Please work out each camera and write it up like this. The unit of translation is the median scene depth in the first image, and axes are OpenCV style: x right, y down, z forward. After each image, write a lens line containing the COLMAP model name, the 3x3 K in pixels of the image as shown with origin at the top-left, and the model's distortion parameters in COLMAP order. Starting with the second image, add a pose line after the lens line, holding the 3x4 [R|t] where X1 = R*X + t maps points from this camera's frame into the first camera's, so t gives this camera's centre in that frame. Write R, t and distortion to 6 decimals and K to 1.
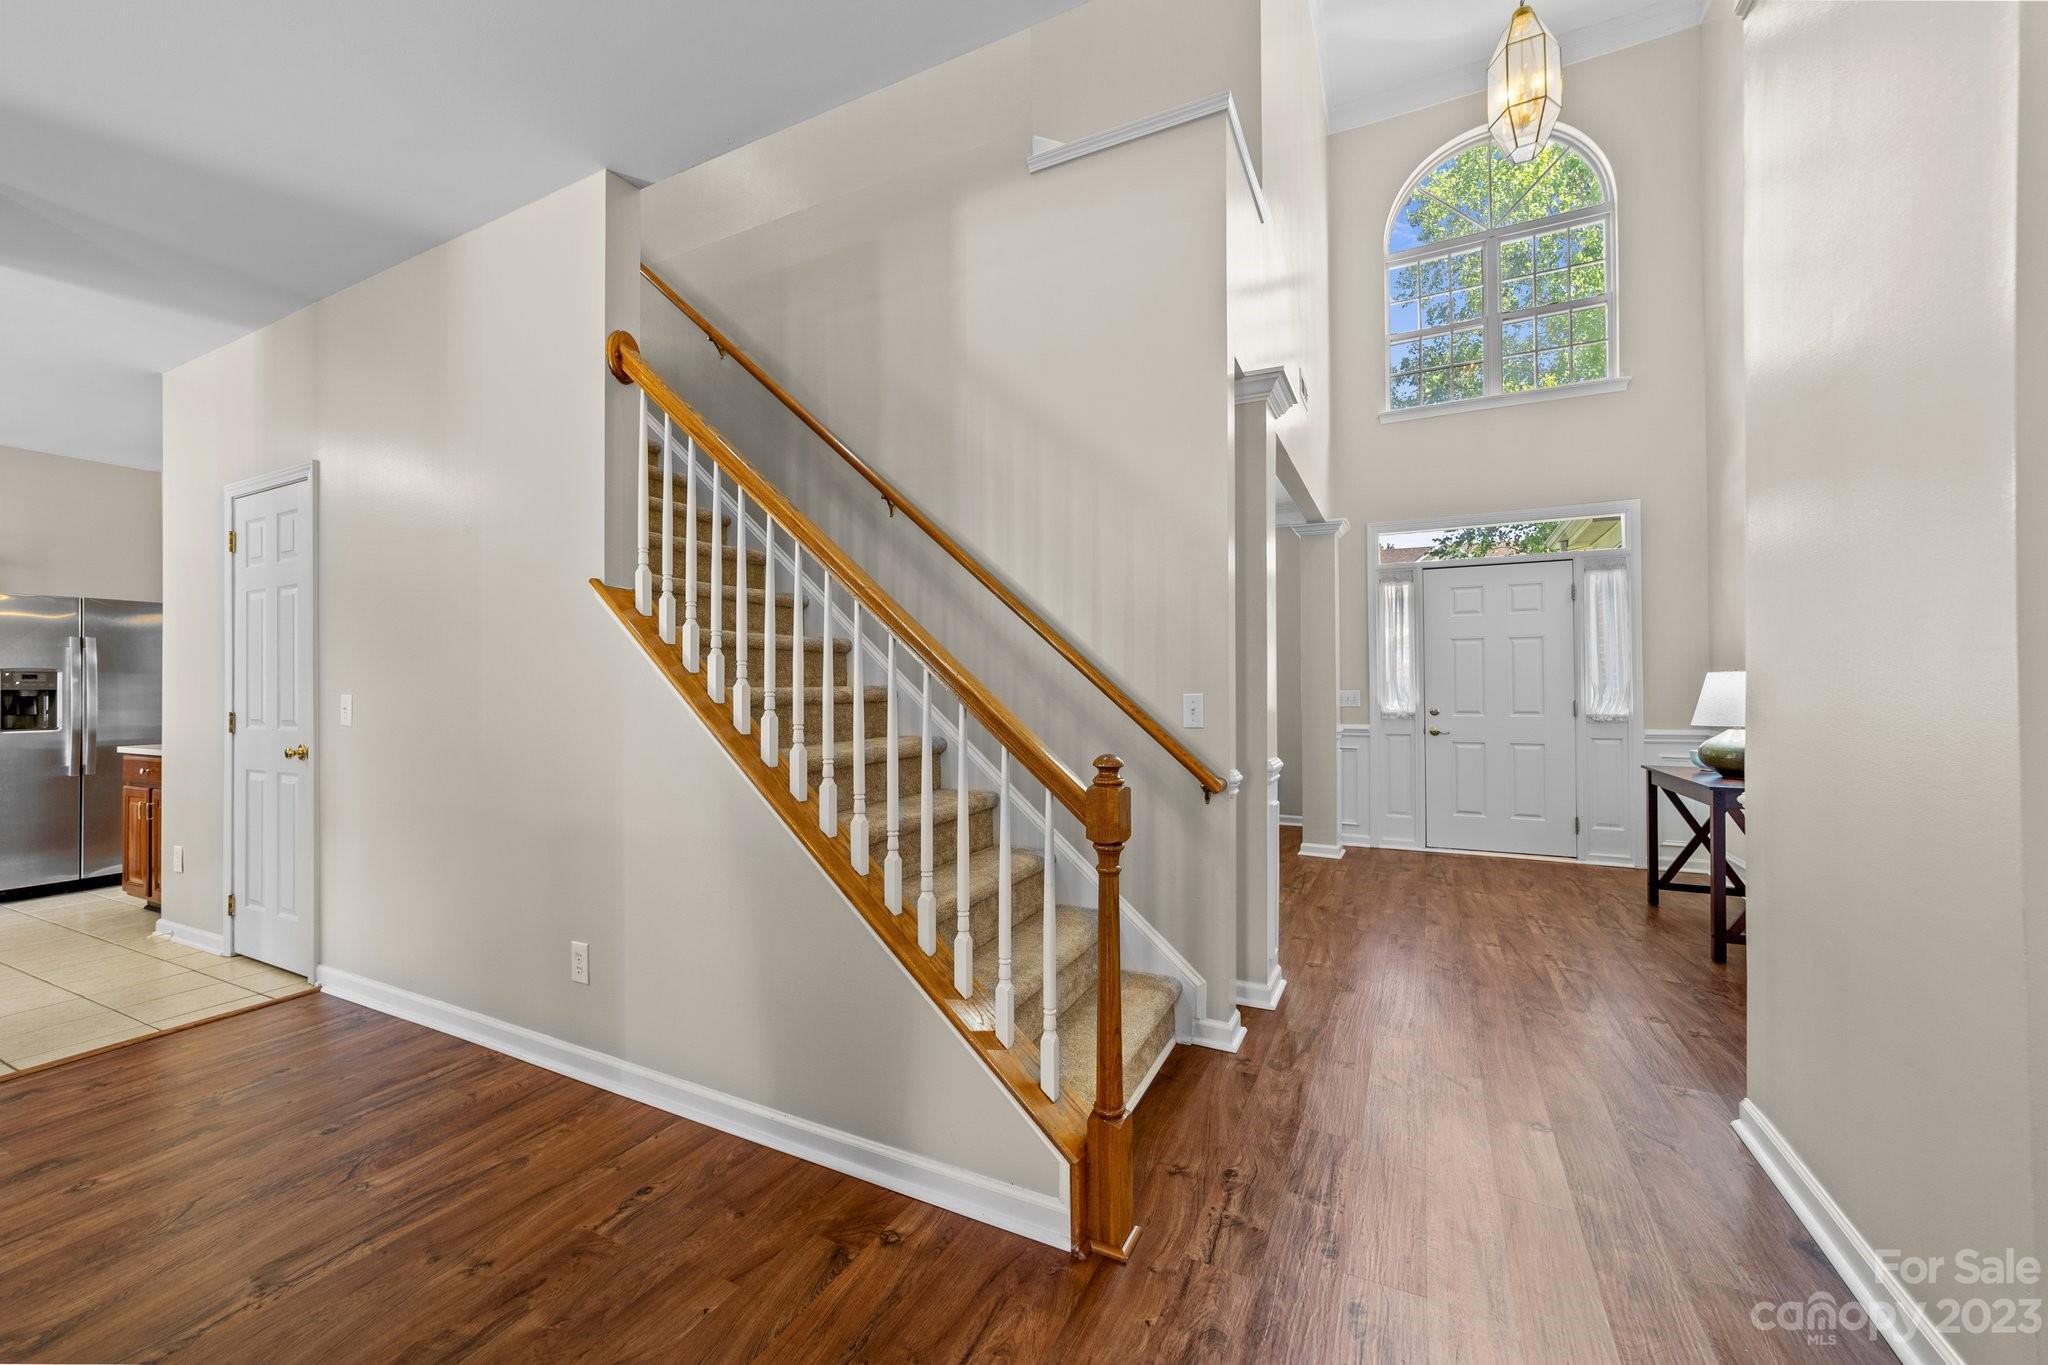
lens RADIAL K [[748.6, 0, 1048.0], [0, 748.6, 673.2], [0, 0, 1]] dist [0.000693, 0.000115]
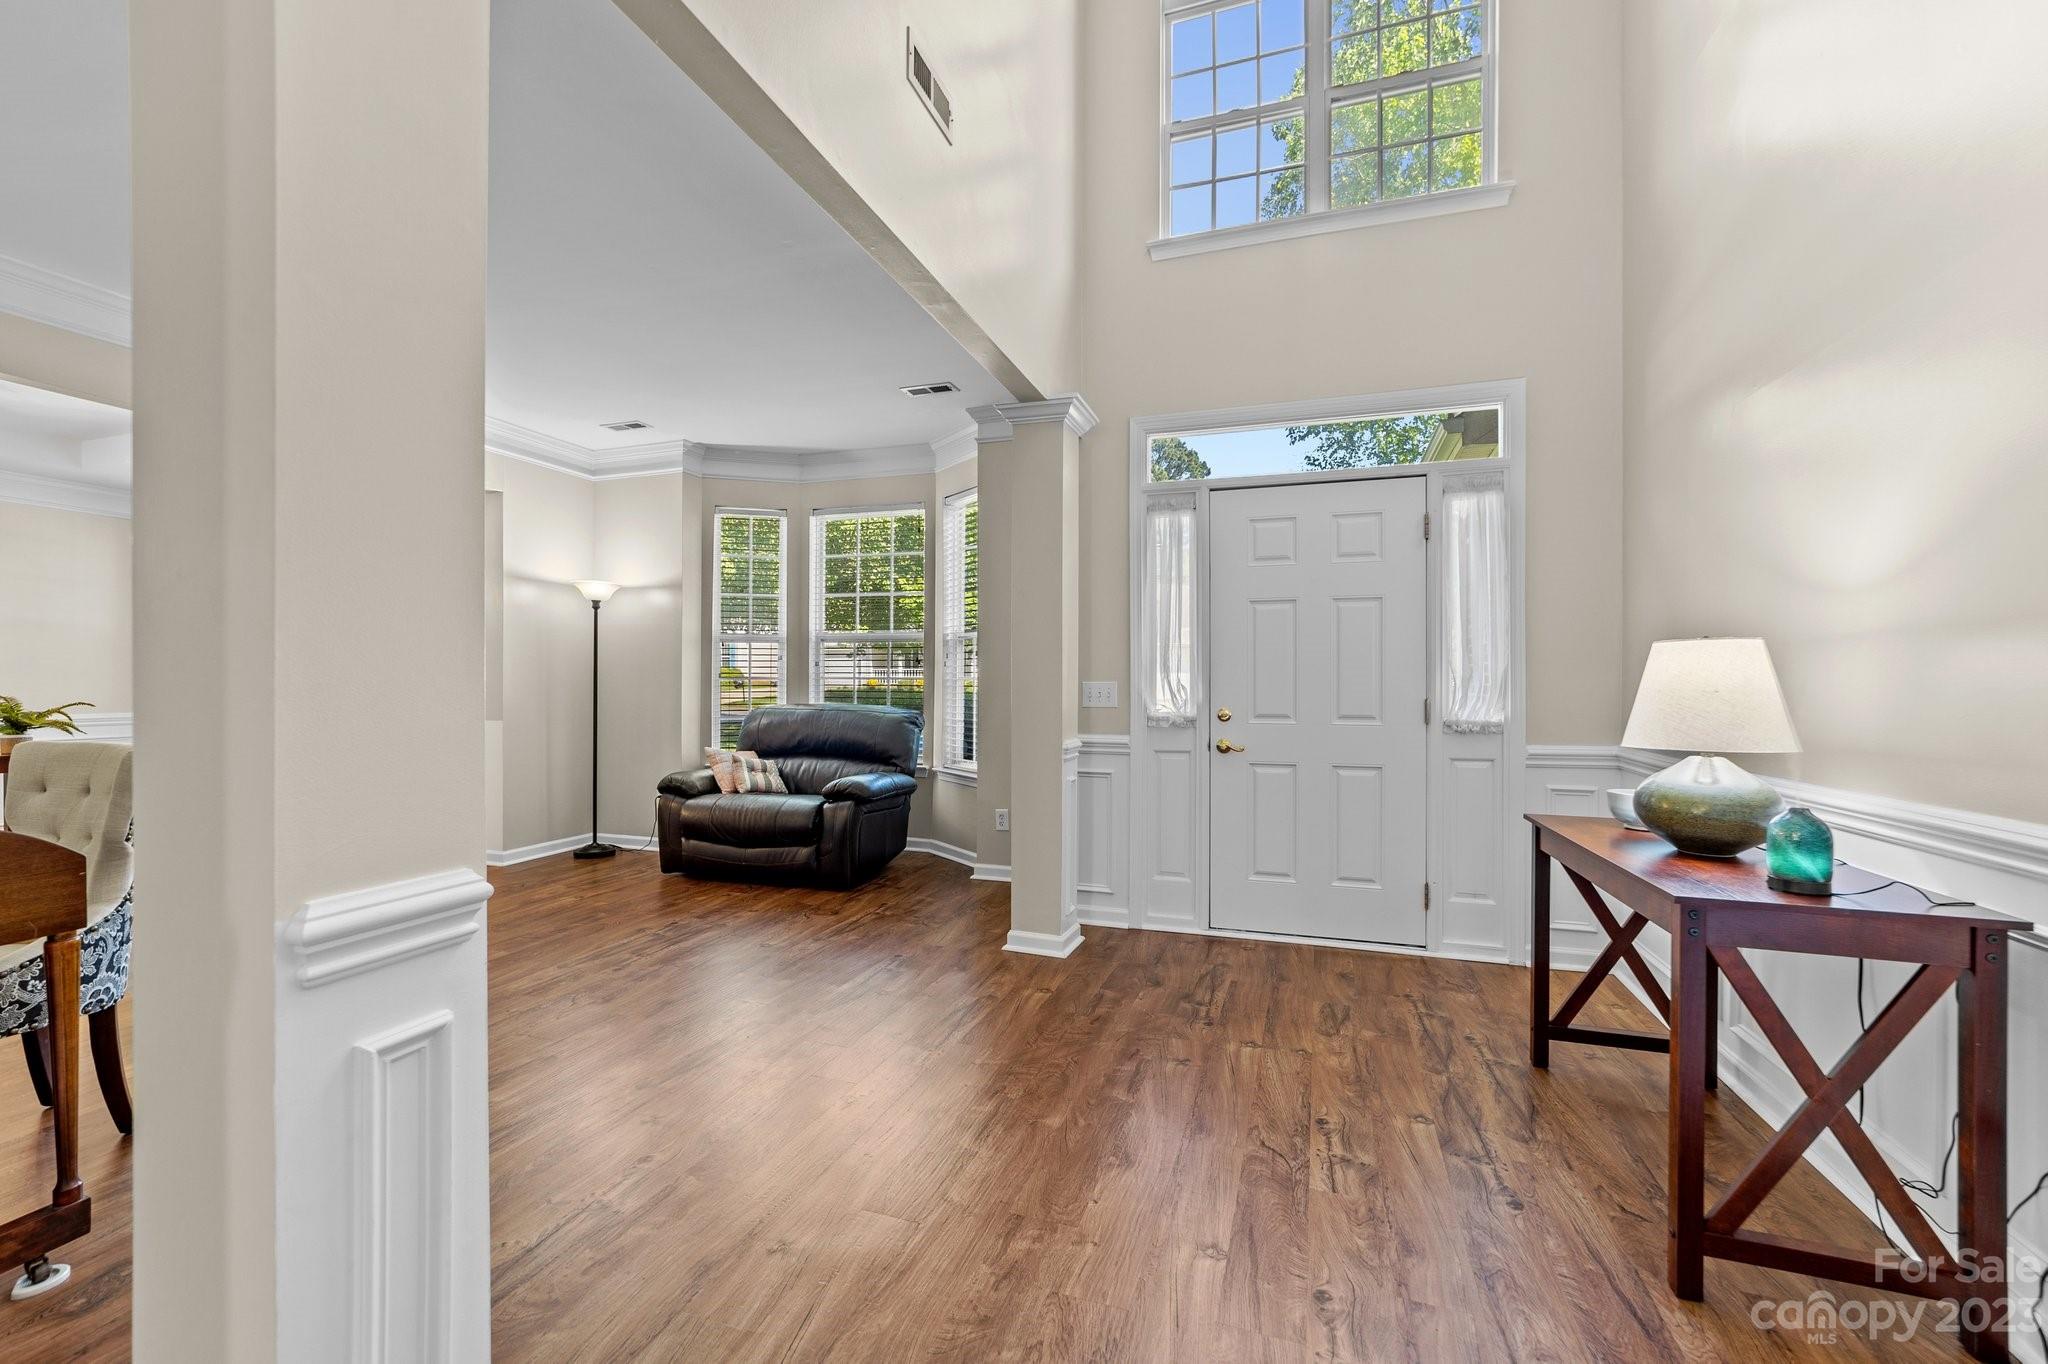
lens RADIAL K [[821.6, 0, 1017.9], [0, 821.6, 678.7], [0, 0, 1]] dist [-0.012955, 0.010625]
pose [[0.992293, 0.005277, 0.123804, 0.283881], [-0.006962, 0.999889, 0.013178, 0.013582], [-0.123720, -0.013938, 0.992219, 0.367437]]
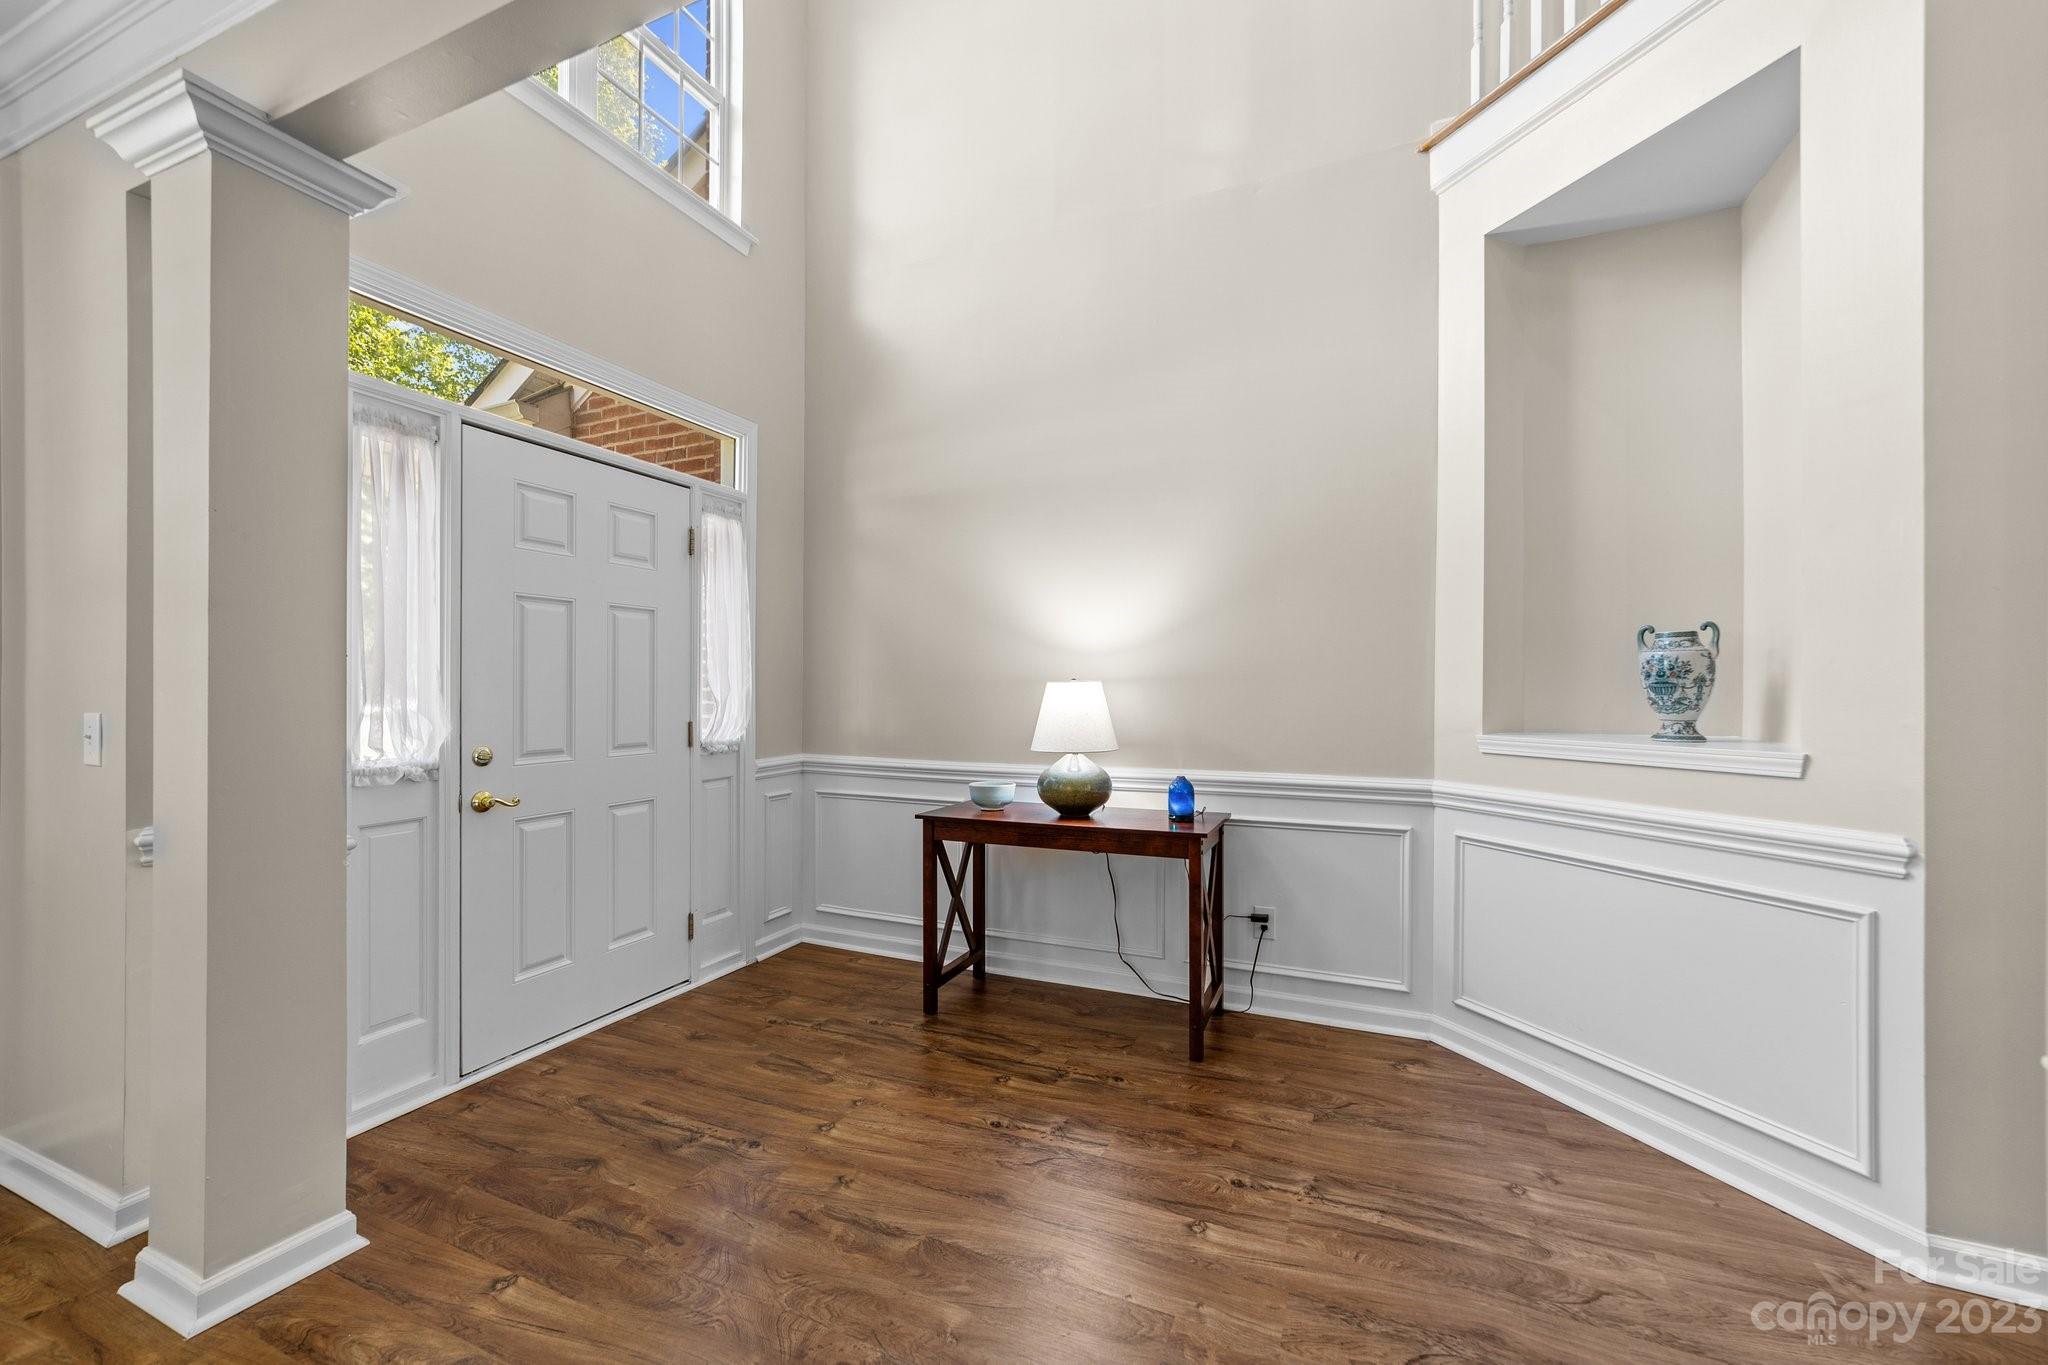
lens RADIAL K [[821.6, 0, 1017.9], [0, 821.6, 679.2], [0, 0, 1]] dist [-0.012955, 0.010625]
pose [[-0.031462, 0.010811, 0.999446, 0.032734], [-0.023048, 0.999668, -0.011539, 0.004439], [-0.999239, -0.023398, -0.031202, 0.777008]]
